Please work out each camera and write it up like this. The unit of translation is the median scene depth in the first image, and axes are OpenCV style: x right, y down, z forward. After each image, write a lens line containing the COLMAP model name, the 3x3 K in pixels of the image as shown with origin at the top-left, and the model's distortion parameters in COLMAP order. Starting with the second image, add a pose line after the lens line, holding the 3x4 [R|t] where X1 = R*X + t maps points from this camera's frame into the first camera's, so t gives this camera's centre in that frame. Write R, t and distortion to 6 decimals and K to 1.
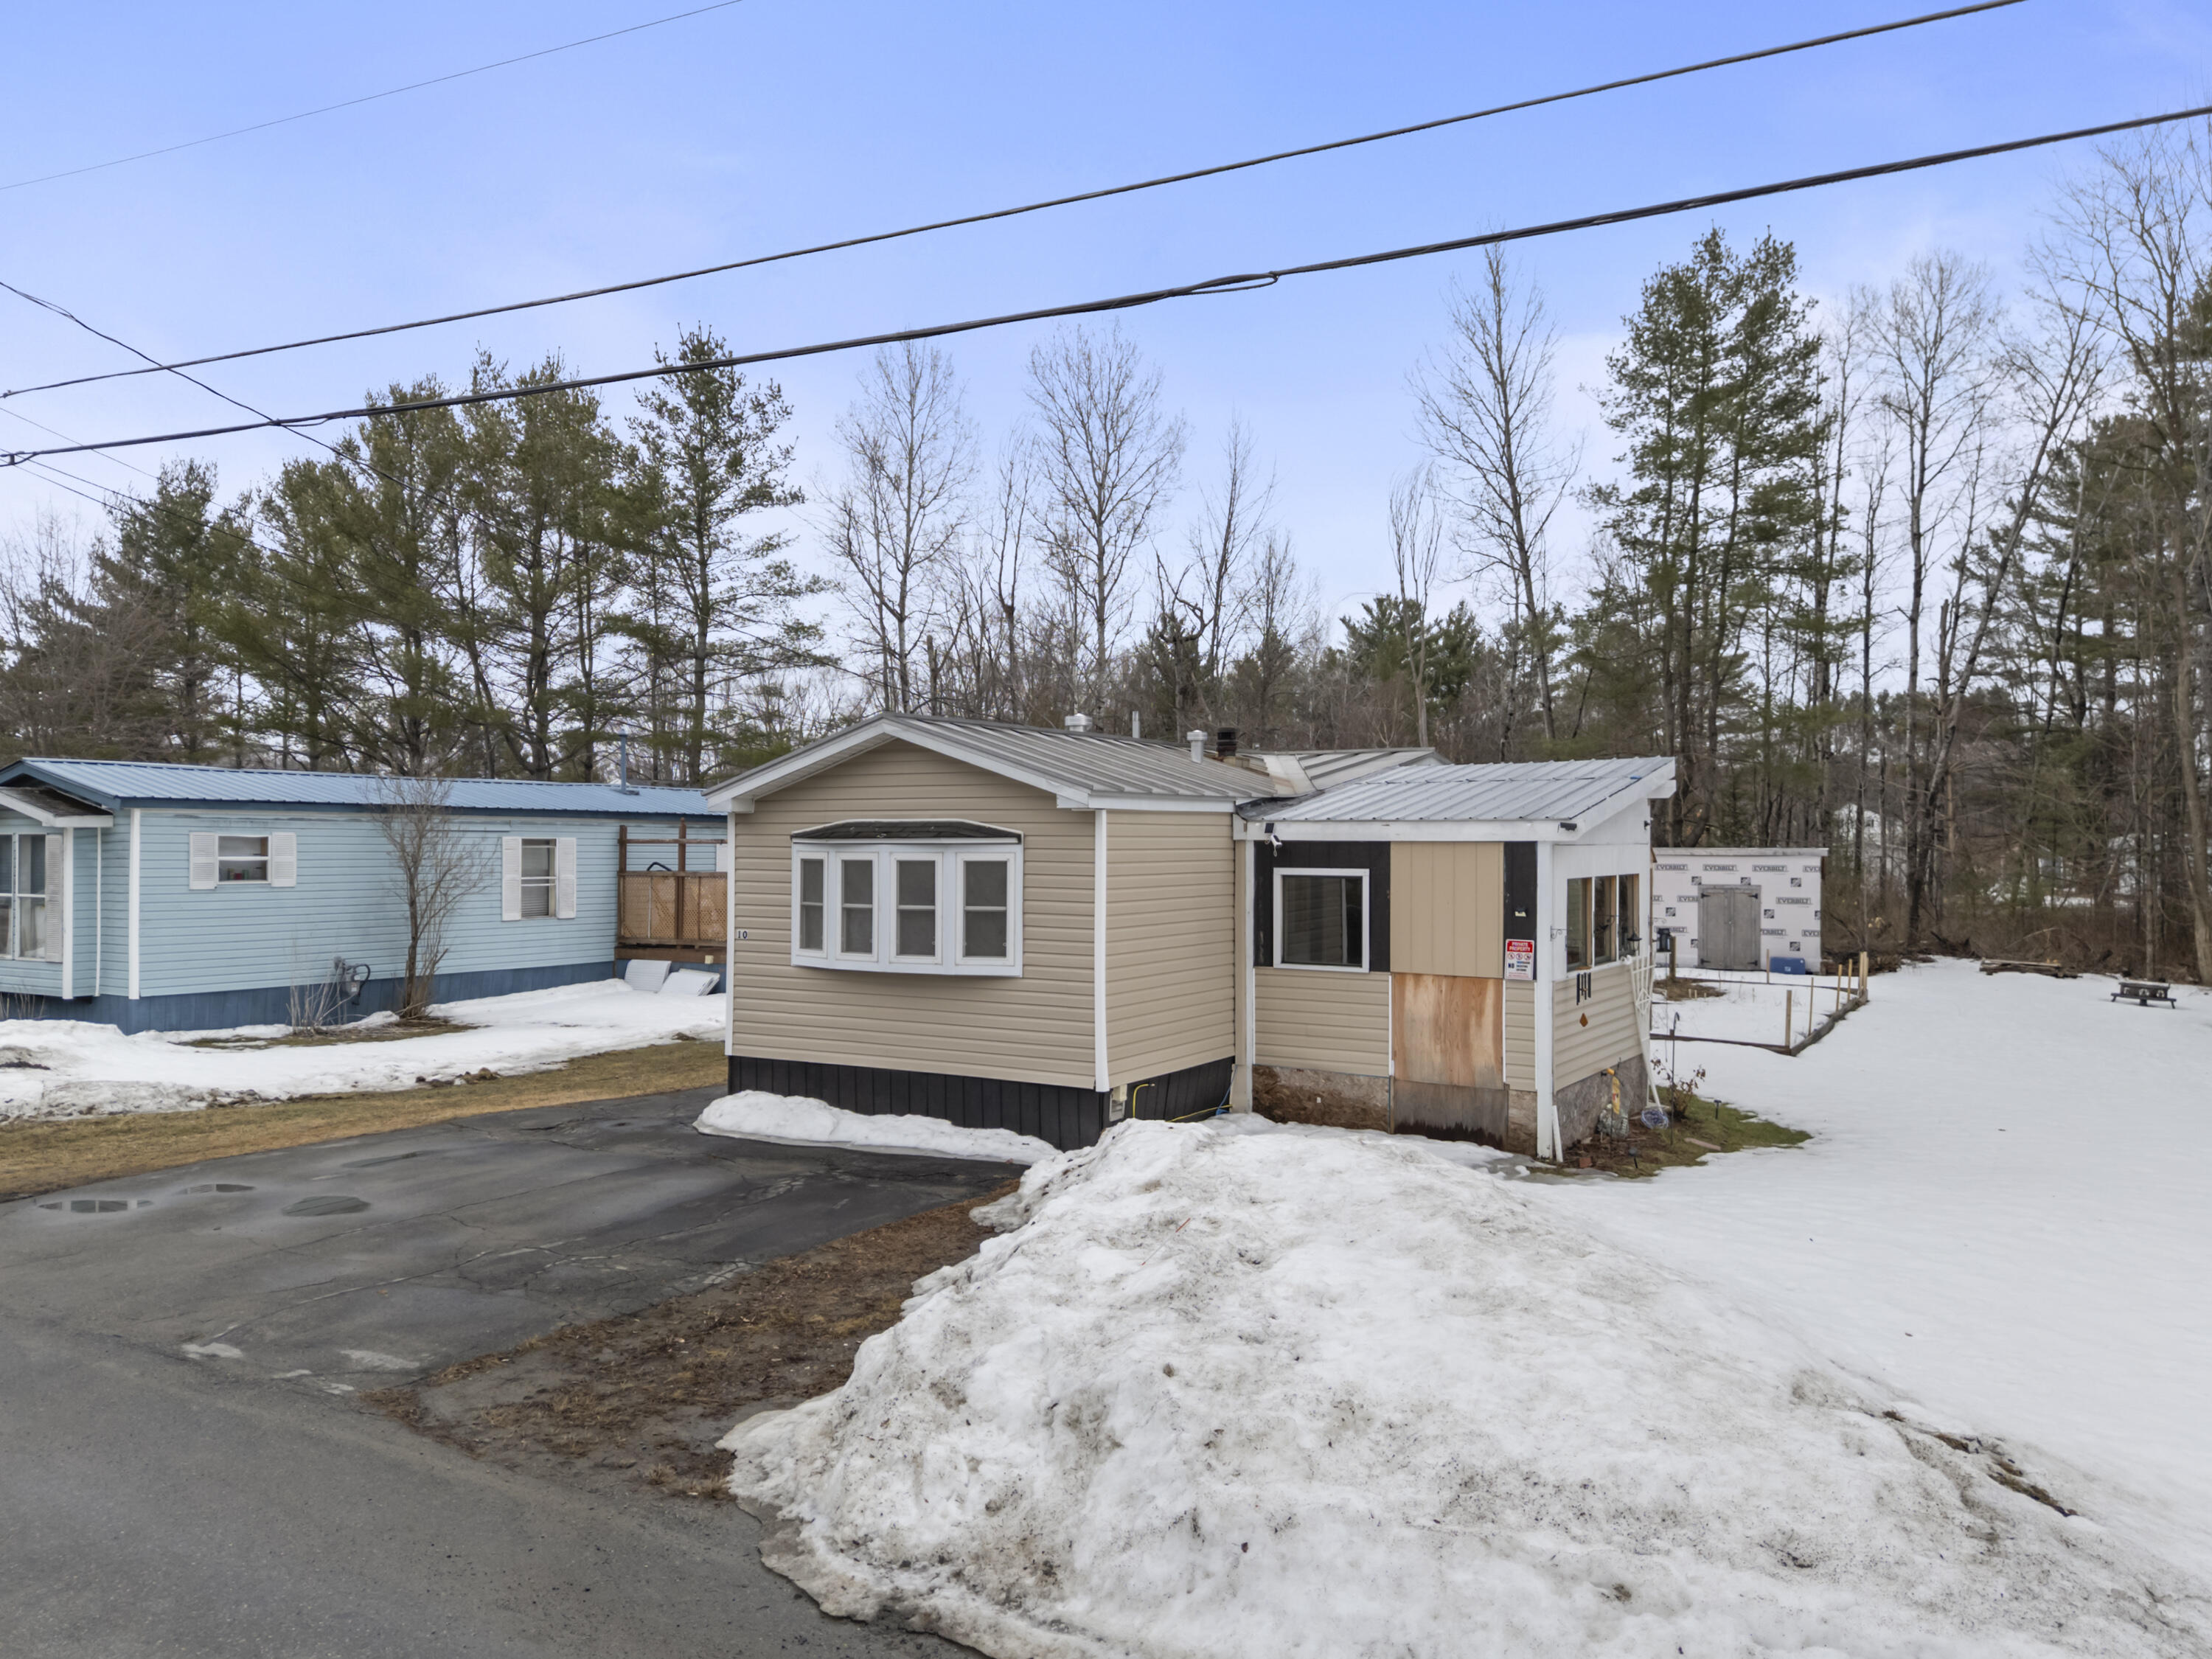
lens RADIAL K [[1634.2, 0, 1110.7], [0, 1634.2, 837.0], [0, 0, 1]] dist [0.070369, -0.058753]
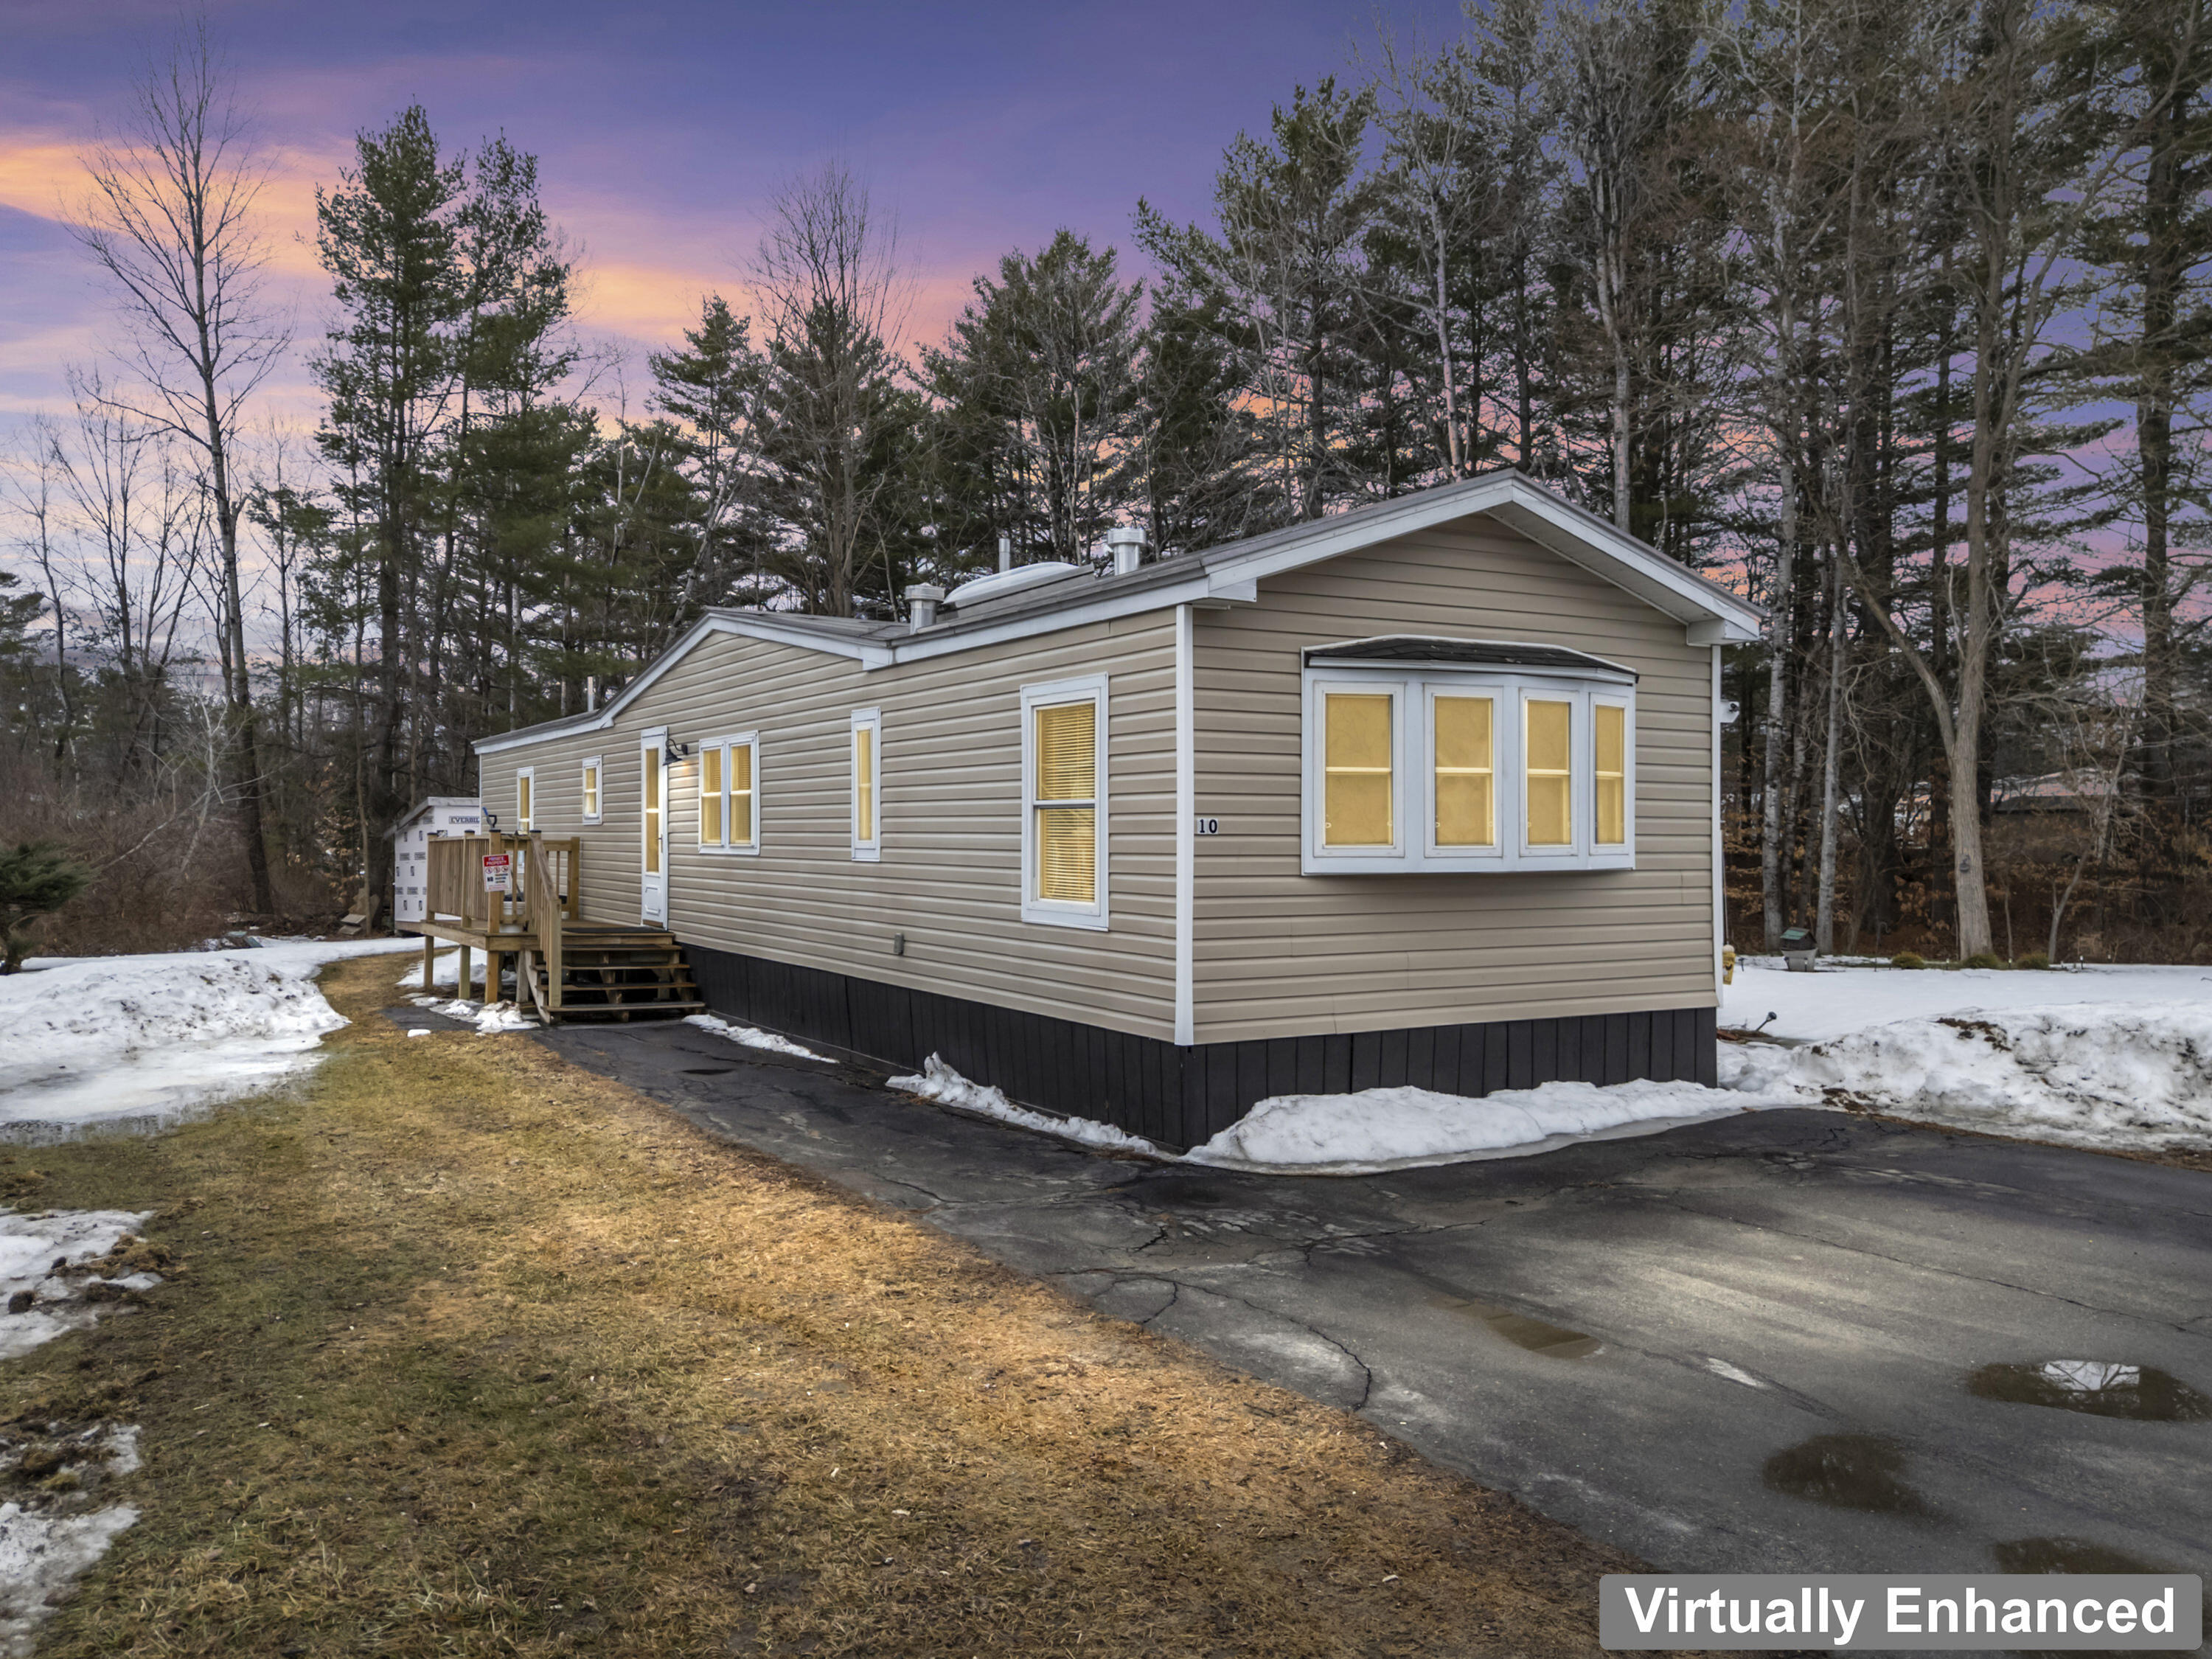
lens RADIAL K [[1634.2, 0, 1097.5], [0, 1634.2, 833.4], [0, 0, 1]] dist [0.070369, -0.058753]
pose [[0.483066, -0.003910, 0.875575, -0.760432], [0.000640, 0.999991, 0.004113, 0.062479], [-0.875583, -0.001427, 0.483065, 0.797216]]
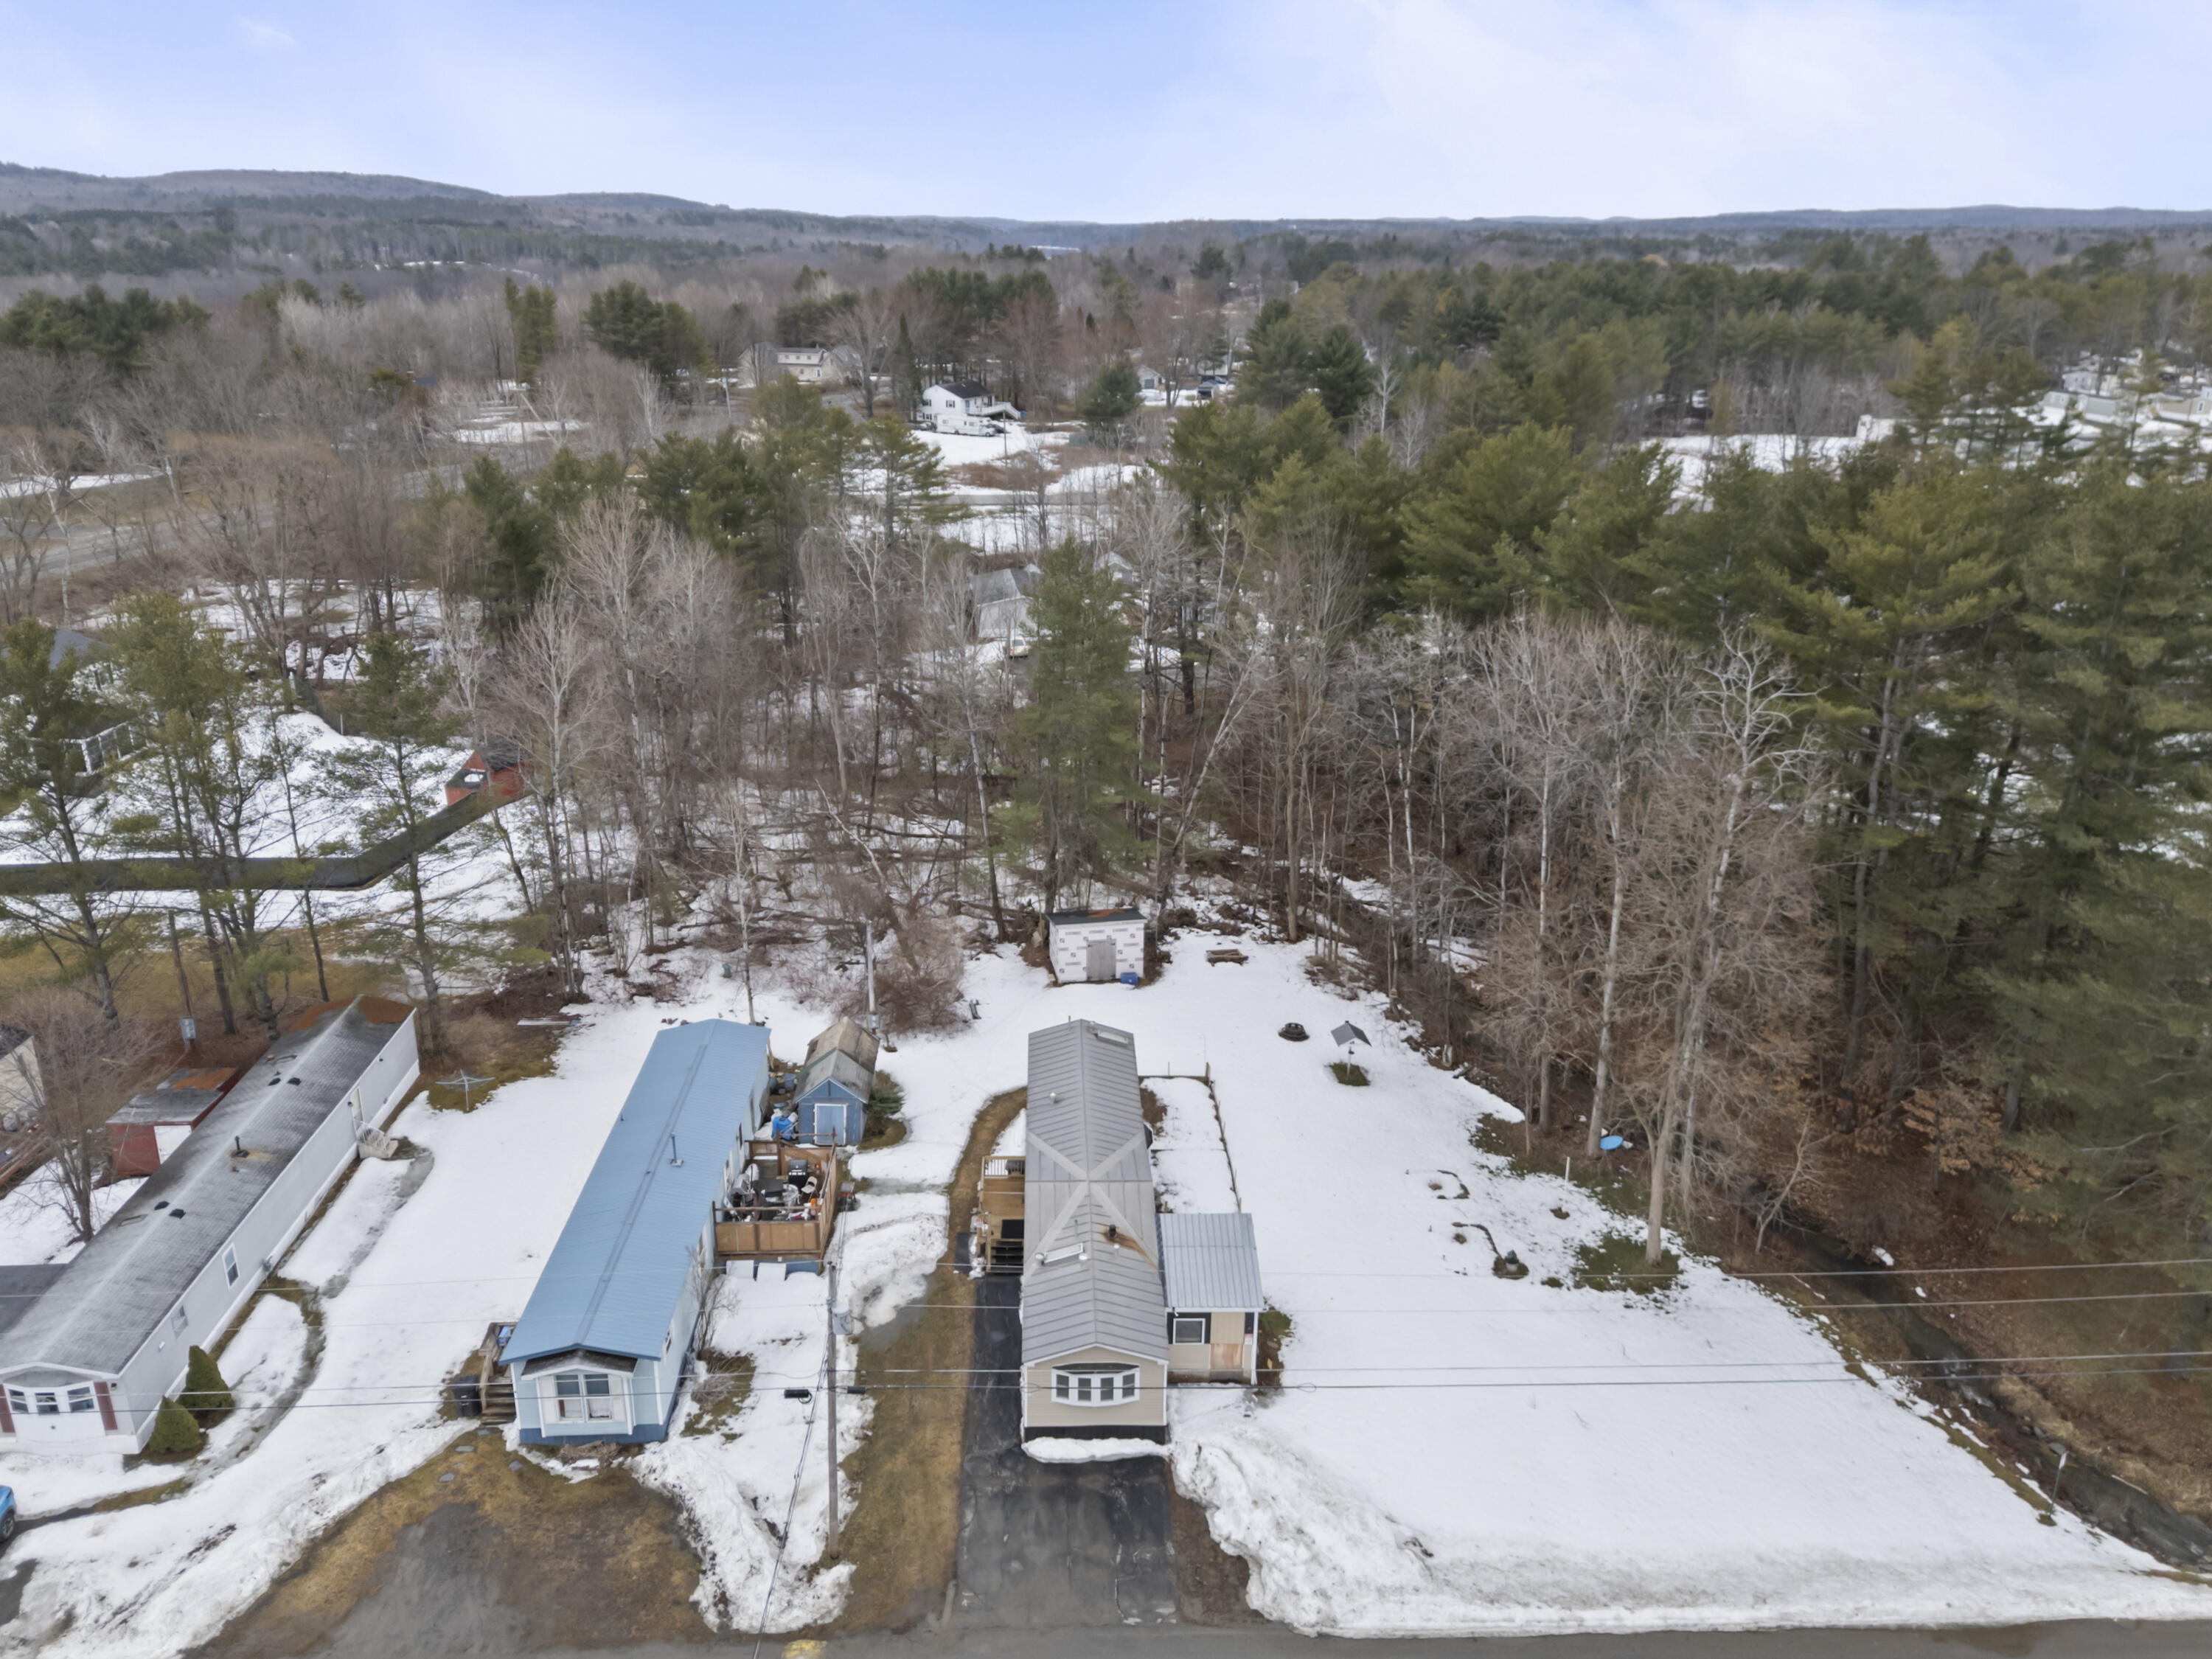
lens RADIAL K [[1634.2, 0, 1098.1], [0, 1634.2, 843.6], [0, 0, 1]] dist [0.070369, -0.058753]
pose [[0.844787, -0.191012, 0.499849, -1.534777], [-0.004168, 0.931741, 0.363099, -2.123857], [-0.535086, -0.308825, 0.786327, -1.241783]]
